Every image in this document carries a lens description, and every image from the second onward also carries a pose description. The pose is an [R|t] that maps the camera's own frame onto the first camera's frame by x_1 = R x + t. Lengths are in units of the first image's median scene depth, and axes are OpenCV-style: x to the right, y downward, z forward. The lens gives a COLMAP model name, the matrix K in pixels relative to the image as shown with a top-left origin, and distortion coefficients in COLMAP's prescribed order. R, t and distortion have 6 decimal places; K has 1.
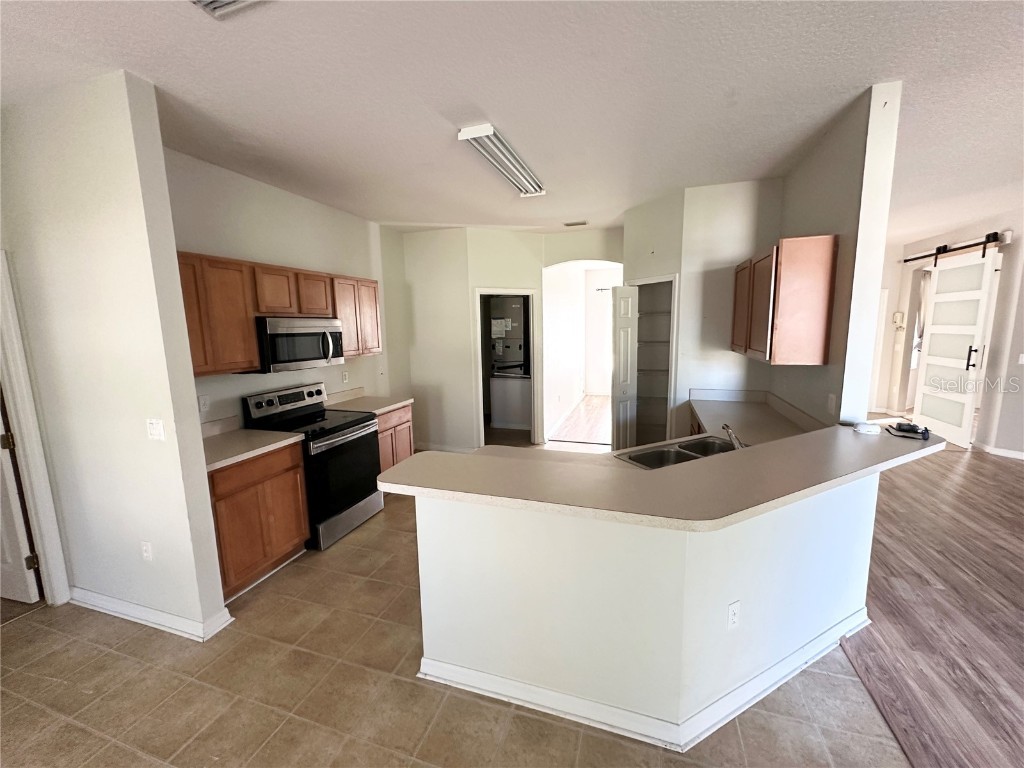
lens RADIAL K [[407.9, 0, 514.4], [0, 407.9, 381.2], [0, 0, 1]] dist [0.001652, 0.000337]
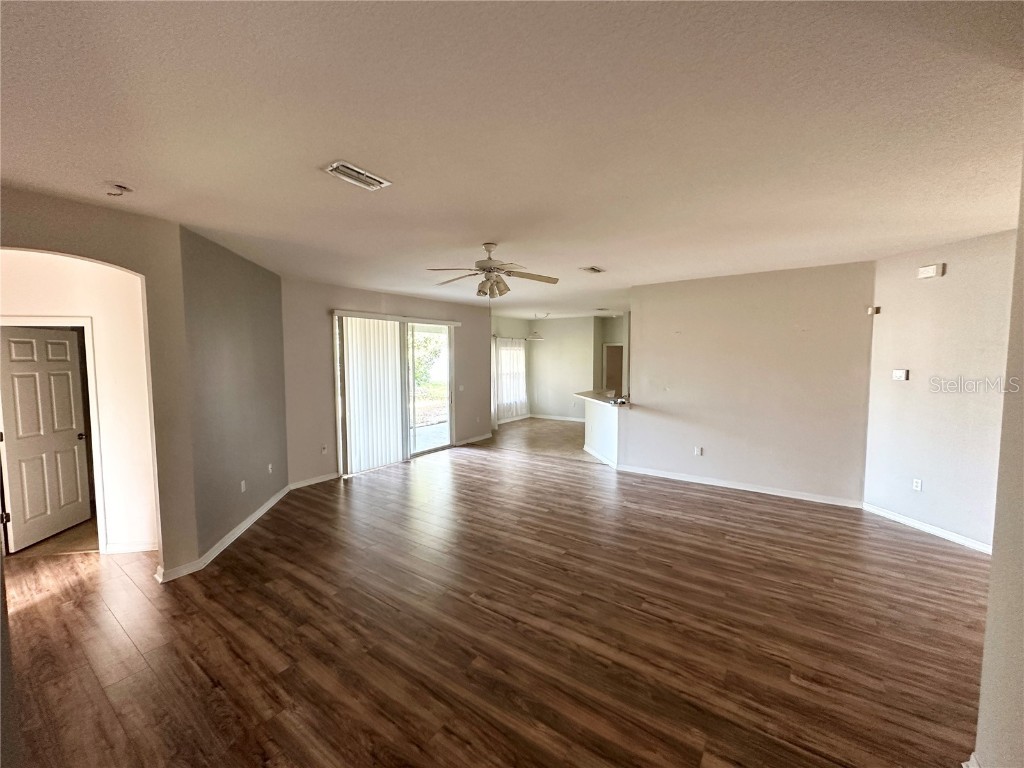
lens RADIAL K [[407.9, 0, 514.4], [0, 407.9, 381.2], [0, 0, 1]] dist [0.001652, 0.000337]
pose [[-0.293151, 0.077135, -0.952950, 2.735411], [-0.124942, 0.985101, 0.118173, -0.188529], [0.947867, 0.153706, -0.279146, 0.760601]]
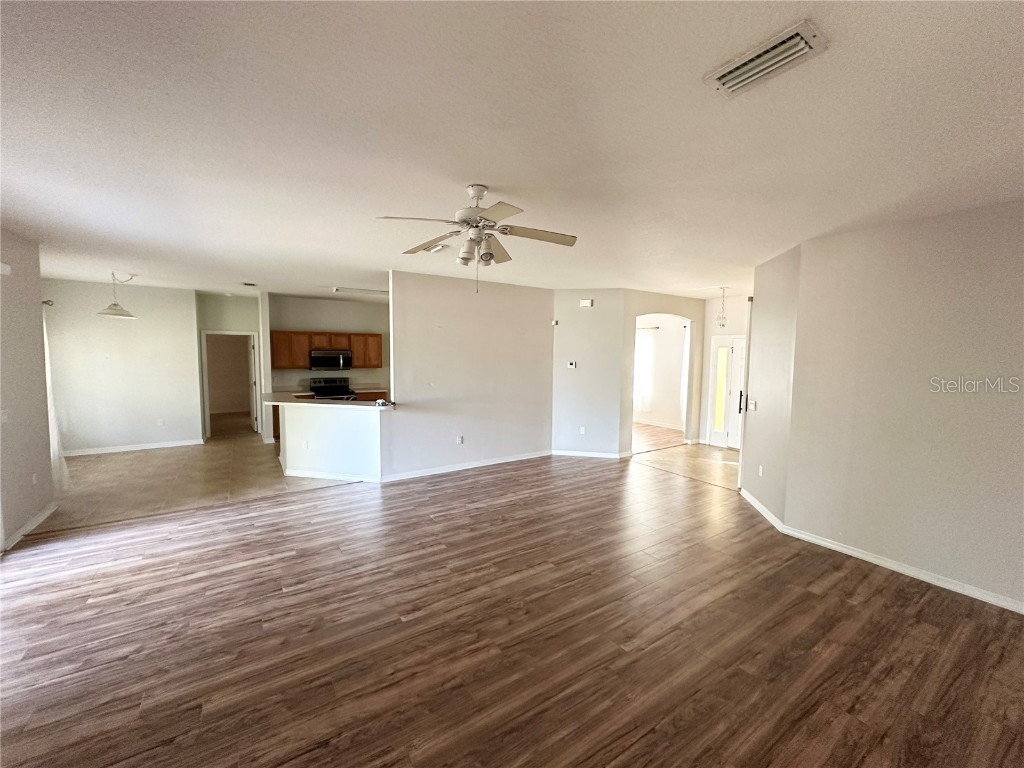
lens RADIAL K [[403.4, 0, 510.0], [0, 403.4, 394.0], [0, 0, 1]] dist [-0.001299, 0.000198]
pose [[0.779413, 0.091244, -0.619830, 2.134572], [-0.114090, 0.993467, 0.002783, -0.019586], [0.616034, 0.068547, 0.784731, -0.317718]]
